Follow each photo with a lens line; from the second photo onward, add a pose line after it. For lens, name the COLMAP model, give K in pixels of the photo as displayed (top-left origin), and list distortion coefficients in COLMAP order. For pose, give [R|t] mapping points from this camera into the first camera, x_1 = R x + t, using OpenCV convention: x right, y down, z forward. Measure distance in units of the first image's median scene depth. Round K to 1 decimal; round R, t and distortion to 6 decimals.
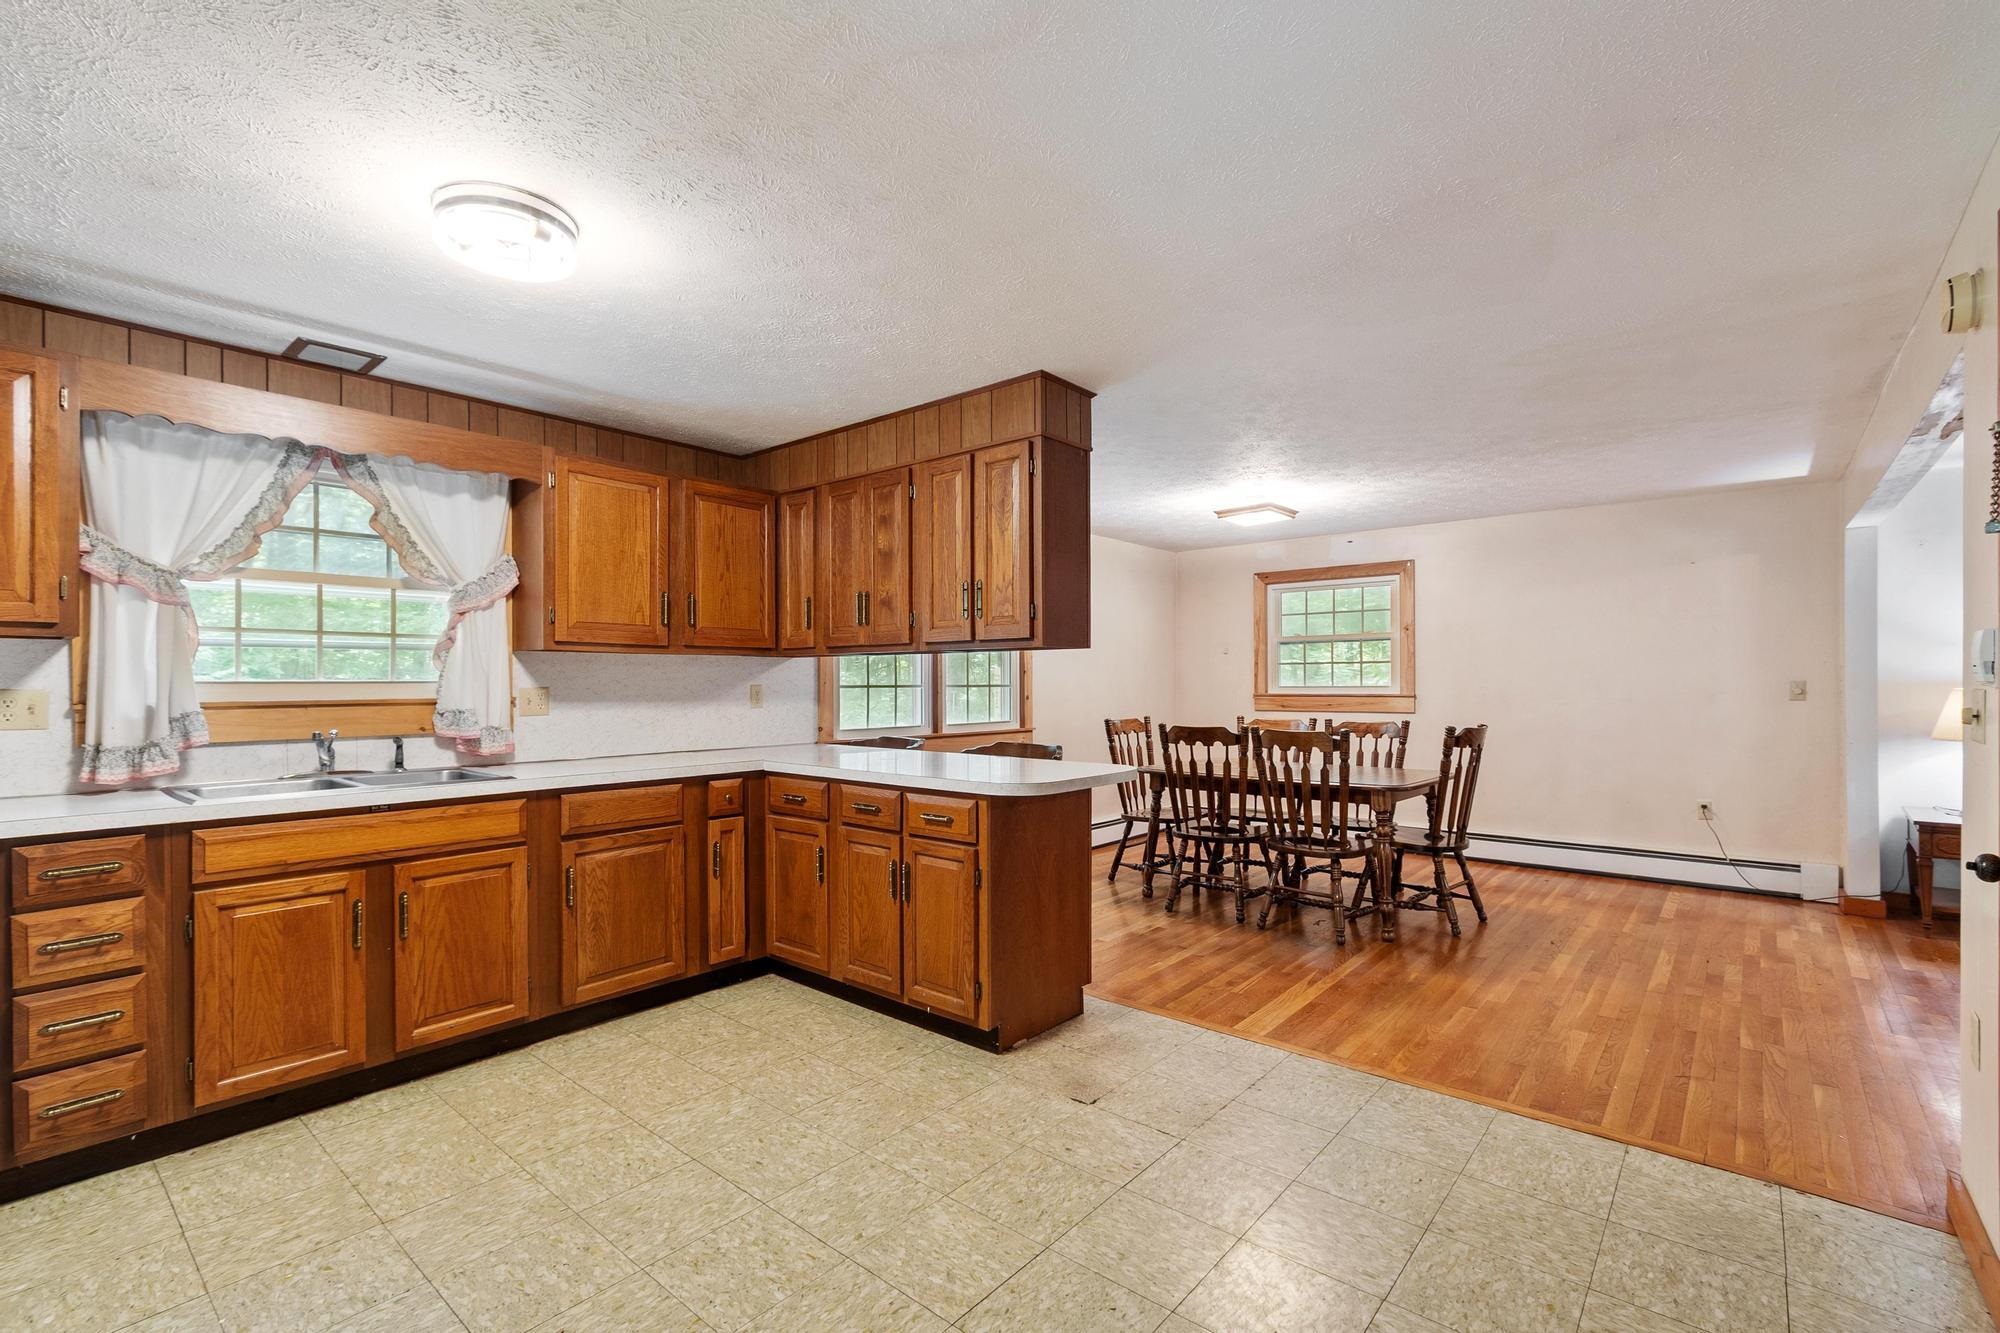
lens RADIAL K [[907.5, 0, 985.6], [0, 907.5, 679.6], [0, 0, 1]] dist [0.000409, -0.000012]
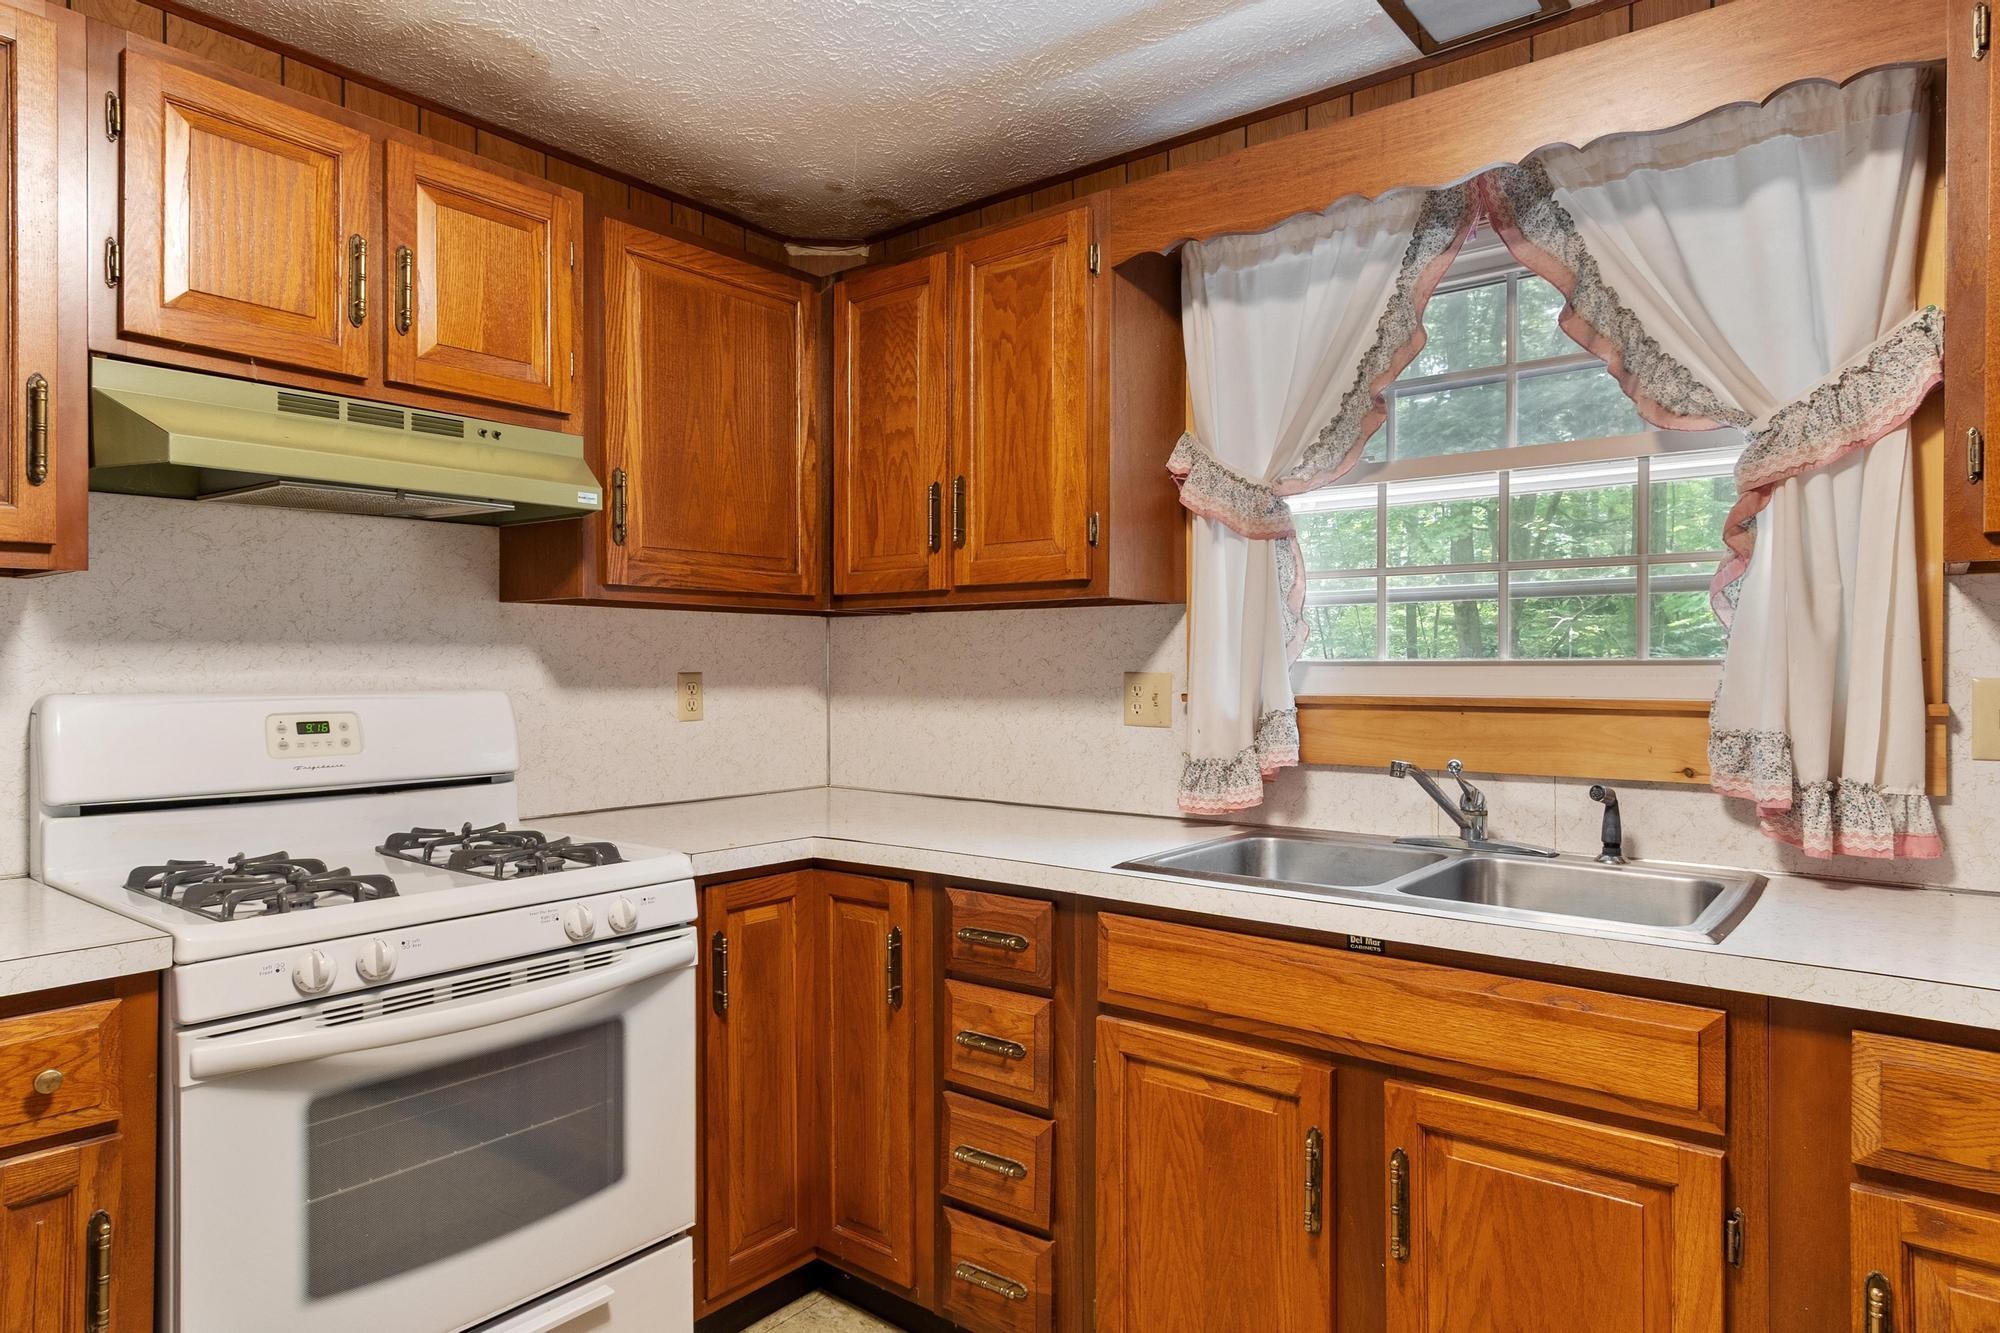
lens RADIAL K [[1182.8, 0, 1000.0], [0, 1182.8, 666.5], [0, 0, 1]] dist [0.000908, -0.000040]
pose [[0.031432, 0.003836, -0.999499, -0.084210], [0.002216, 0.999990, 0.003907, 0.002052], [0.999503, -0.002338, 0.031424, 0.762298]]
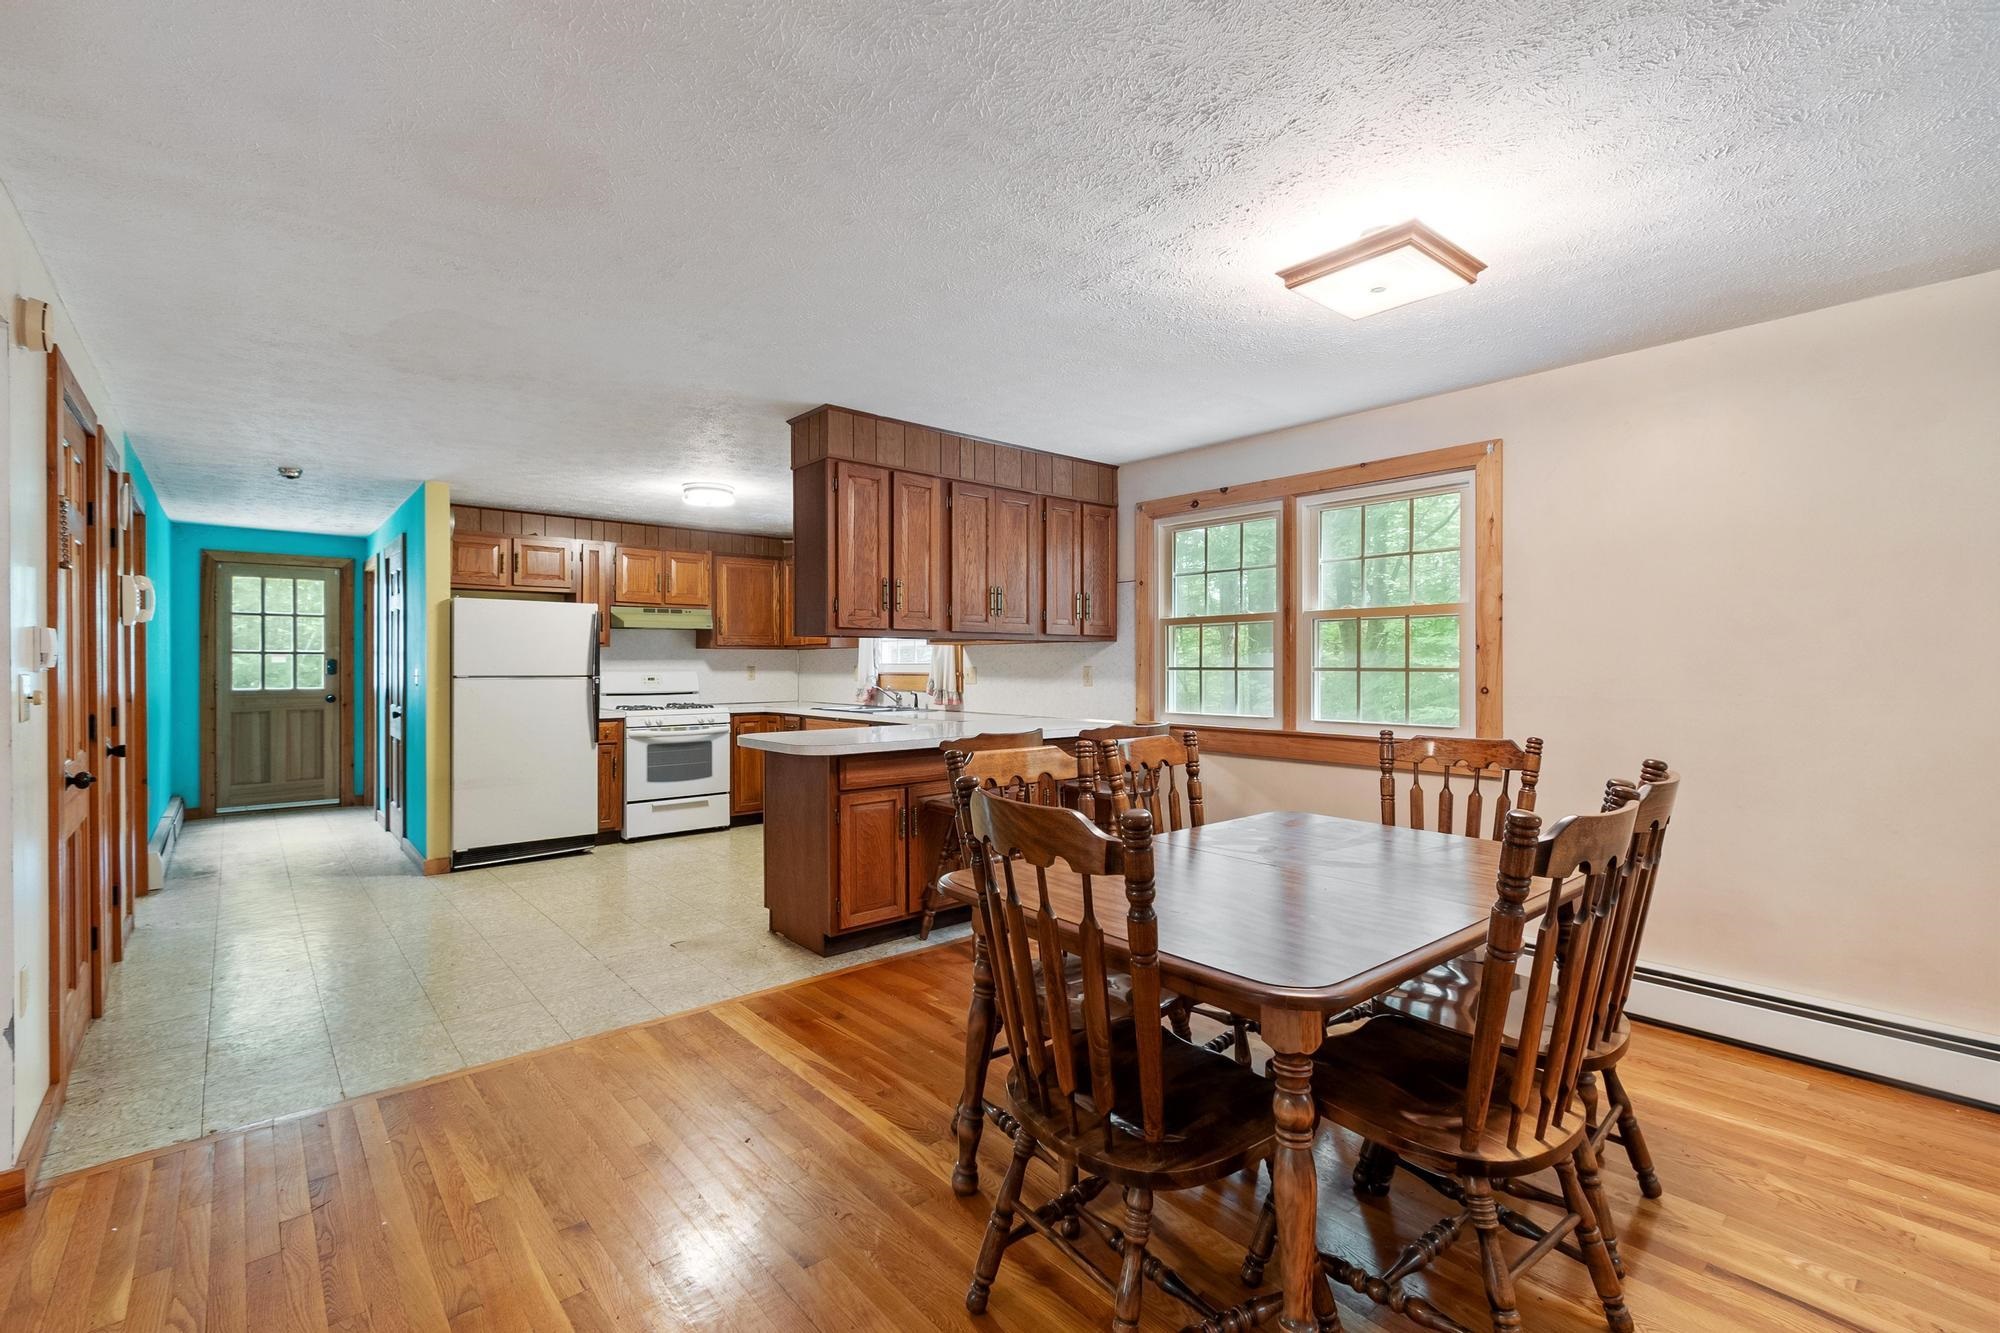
lens RADIAL K [[893.8, 0, 1000.0], [0, 893.8, 666.5], [0, 0, 1]] dist [0.001001, -0.000034]
pose [[-0.161222, 0.006641, -0.986896, 1.408383], [0.005687, 0.999967, 0.005800, -0.001219], [0.986902, -0.004677, -0.161254, 1.681377]]
